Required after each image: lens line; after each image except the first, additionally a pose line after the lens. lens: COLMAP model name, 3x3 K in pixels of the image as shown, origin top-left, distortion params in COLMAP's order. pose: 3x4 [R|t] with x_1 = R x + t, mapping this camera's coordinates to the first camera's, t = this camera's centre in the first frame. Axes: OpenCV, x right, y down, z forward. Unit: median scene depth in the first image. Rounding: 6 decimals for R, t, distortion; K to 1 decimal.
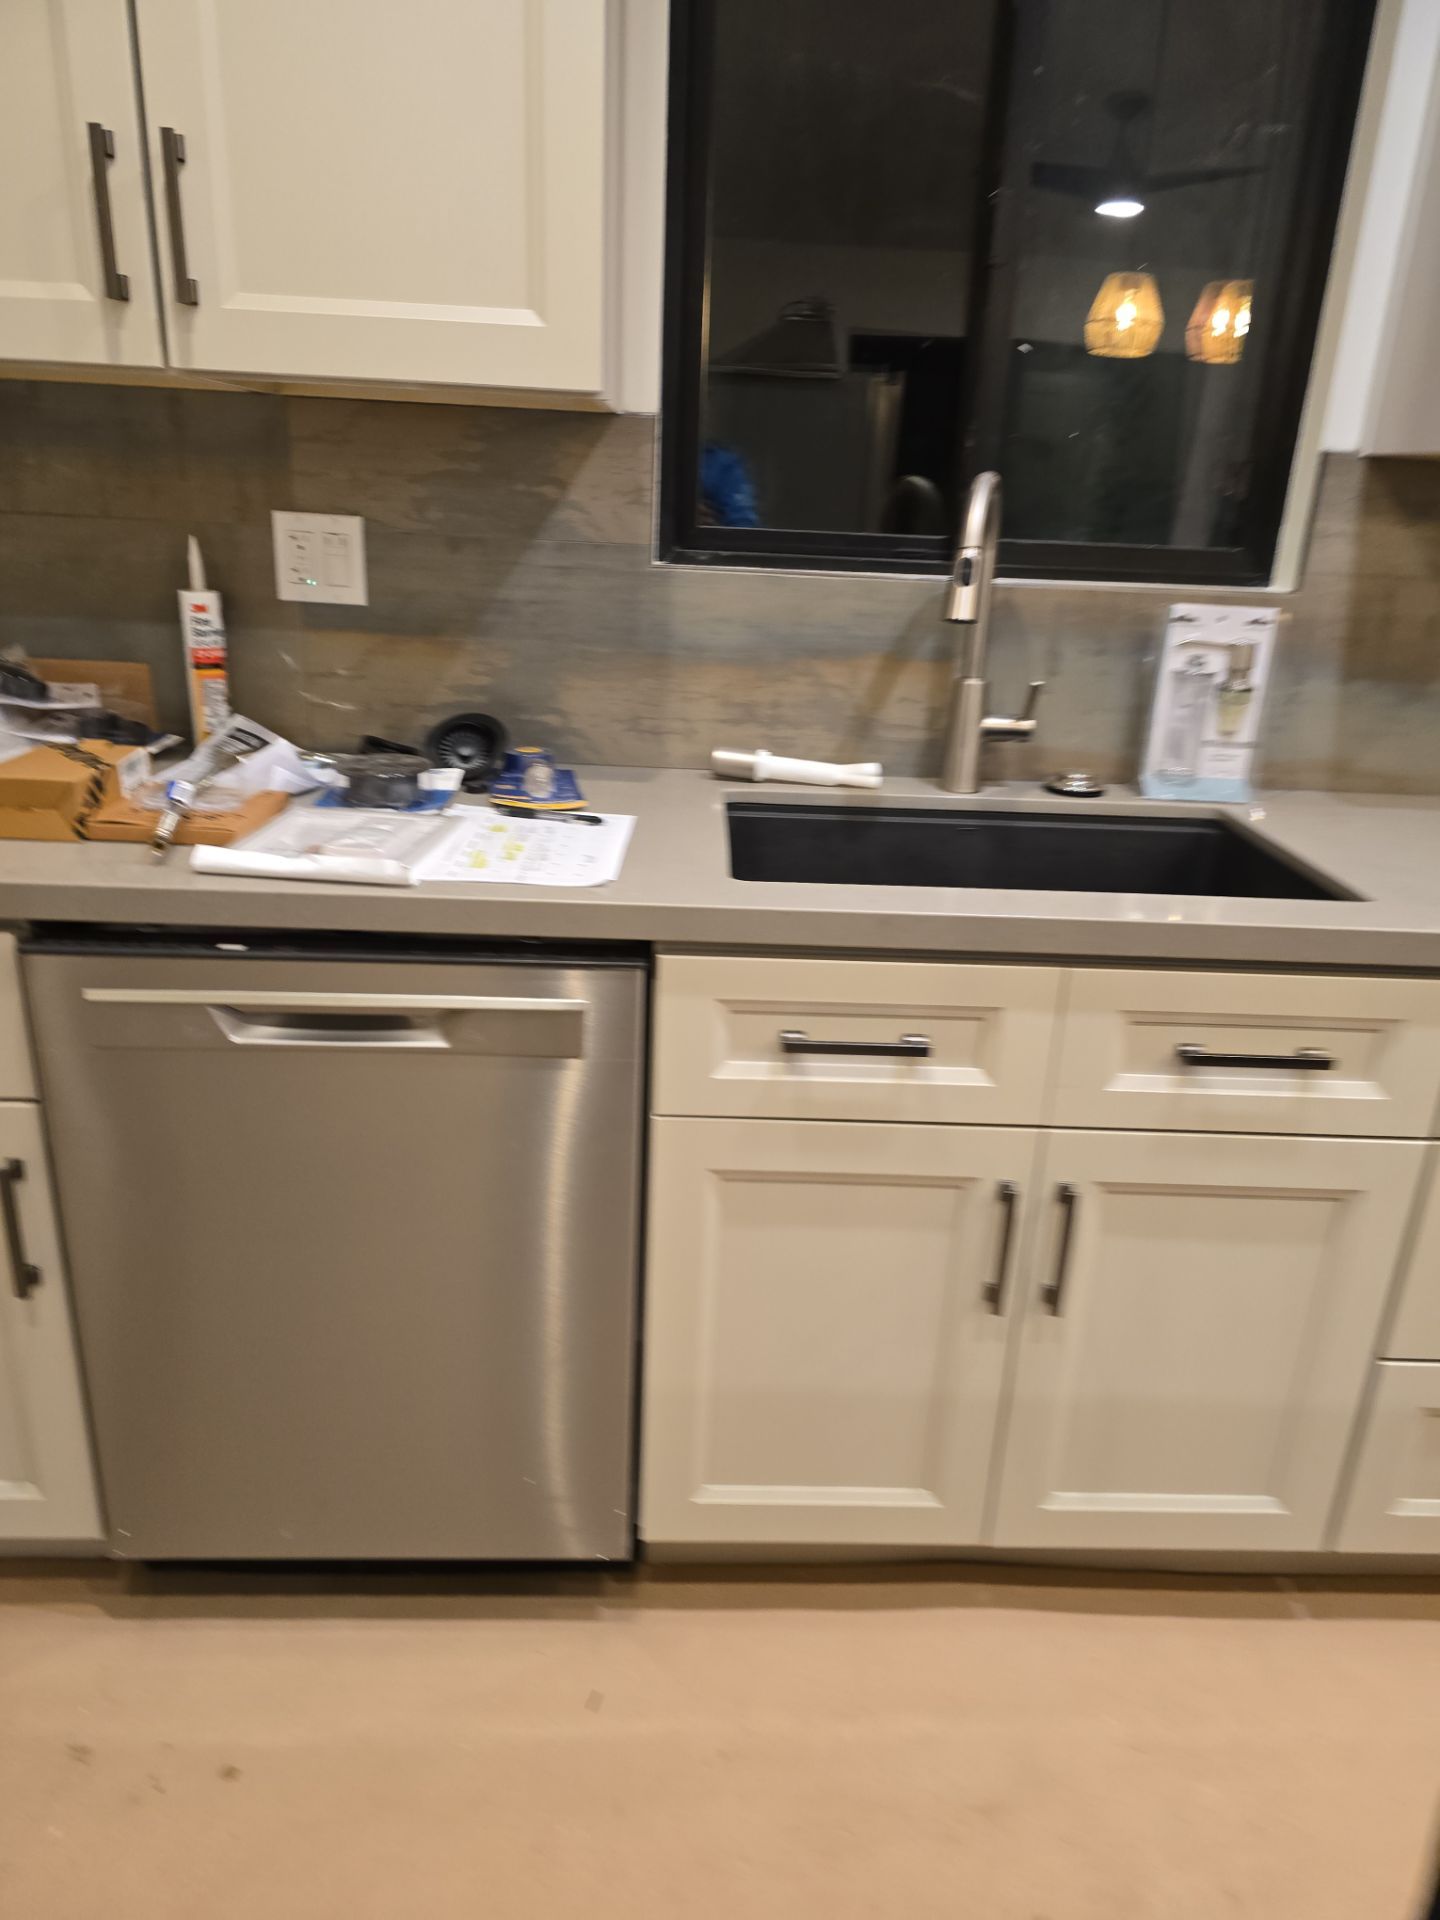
lens RADIAL K [[1315.3, 0, 750.7], [0, 1315.3, 978.0], [0, 0, 1]] dist [0.037432, -0.034349]
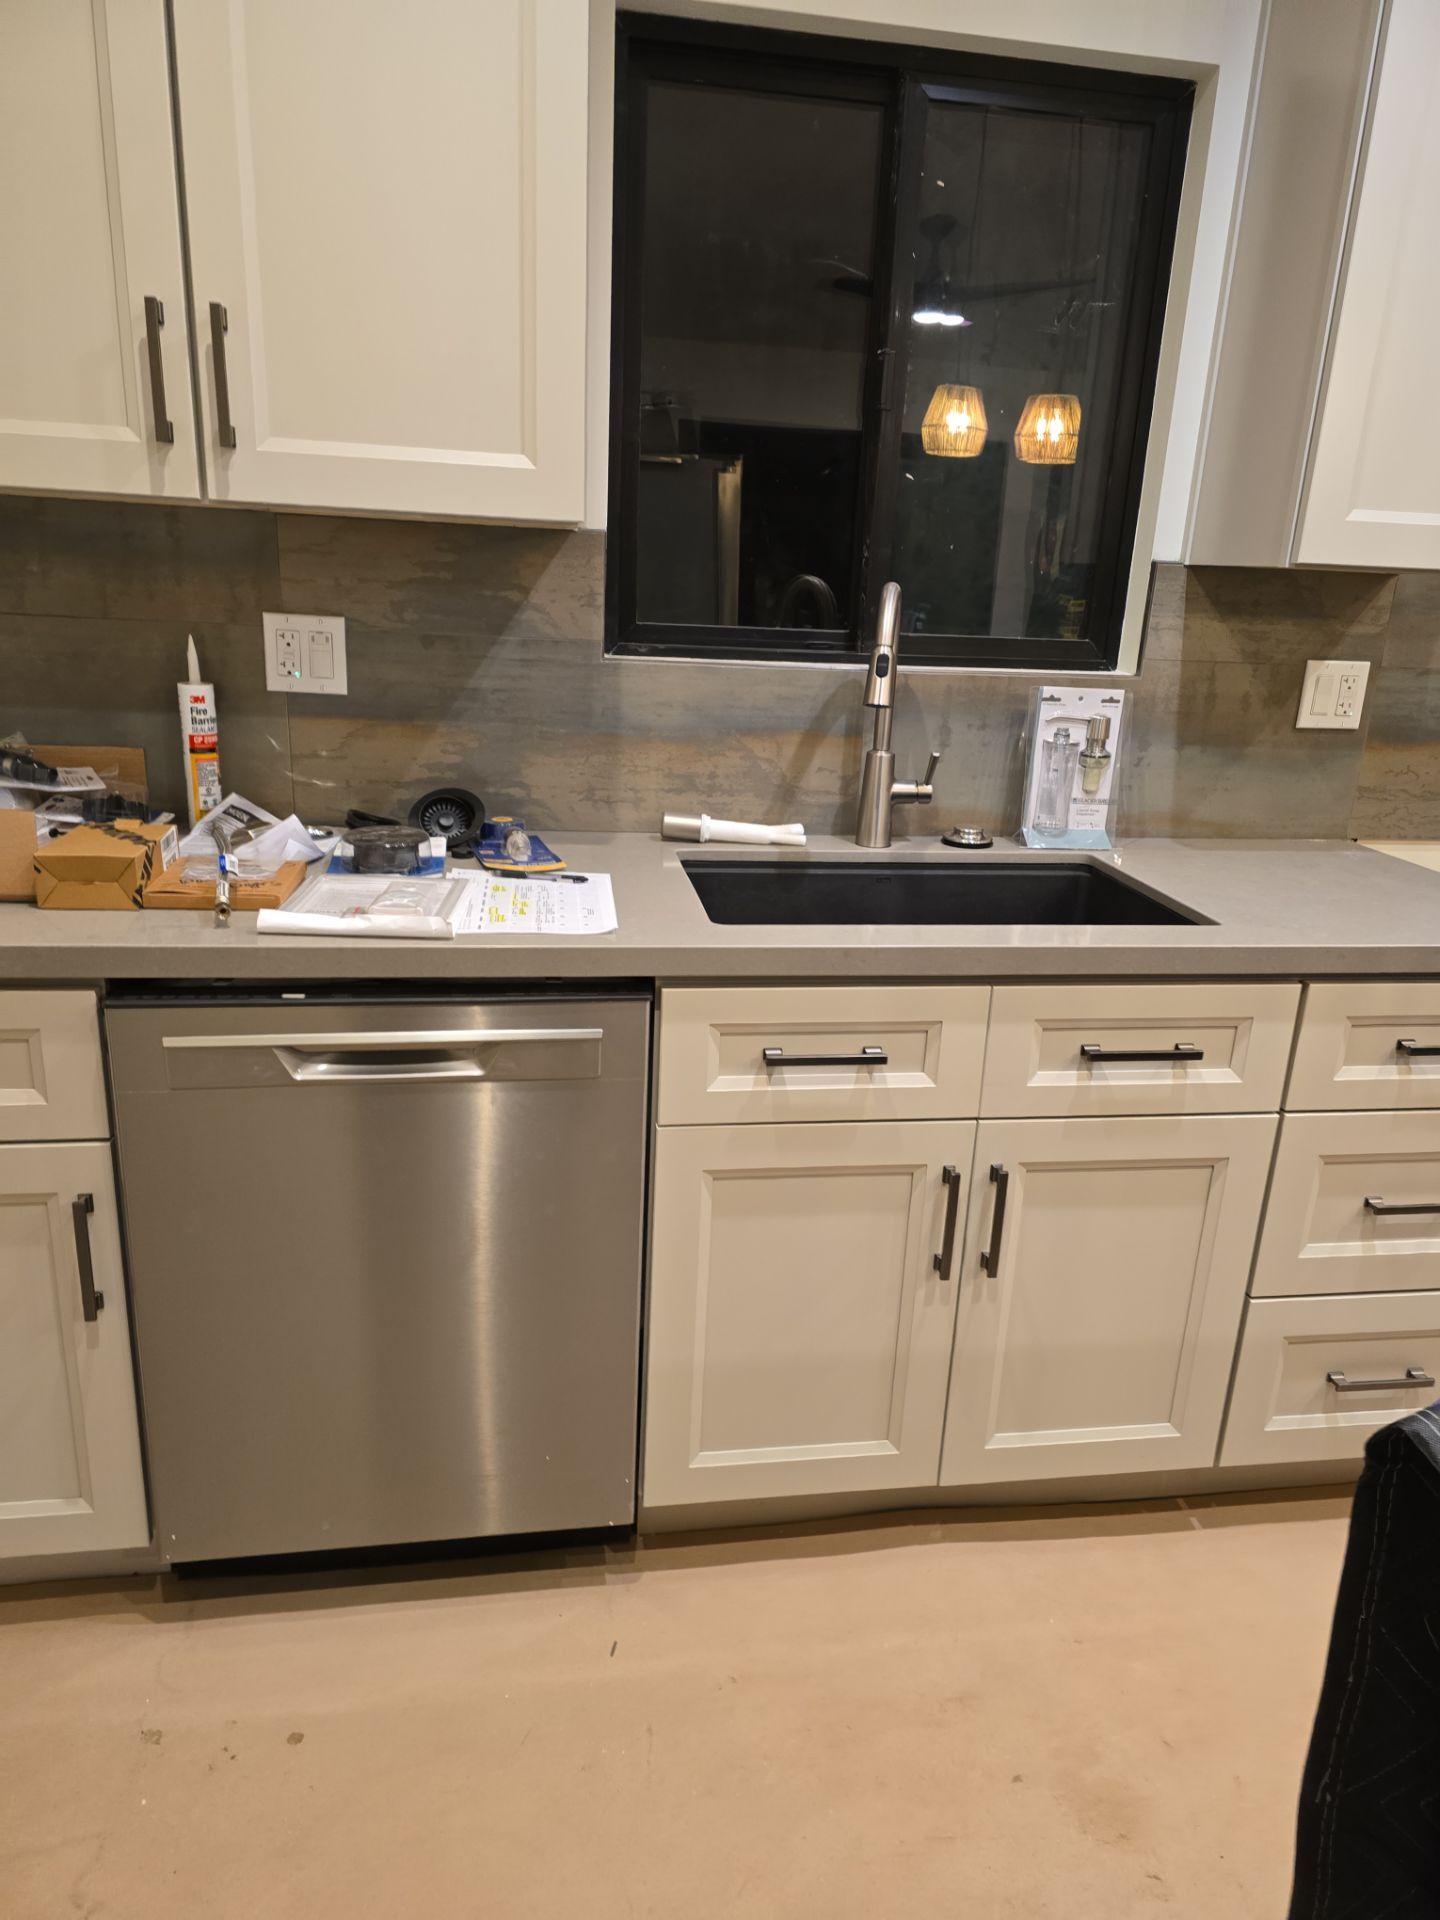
lens RADIAL K [[1290.1, 0, 749.6], [0, 1290.1, 967.4], [0, 0, 1]] dist [0.061962, -0.061898]
pose [[0.992553, -0.035990, 0.116377, -0.090506], [0.041563, 0.998085, -0.045814, 0.014602], [-0.114506, 0.050310, 0.992148, -0.125633]]
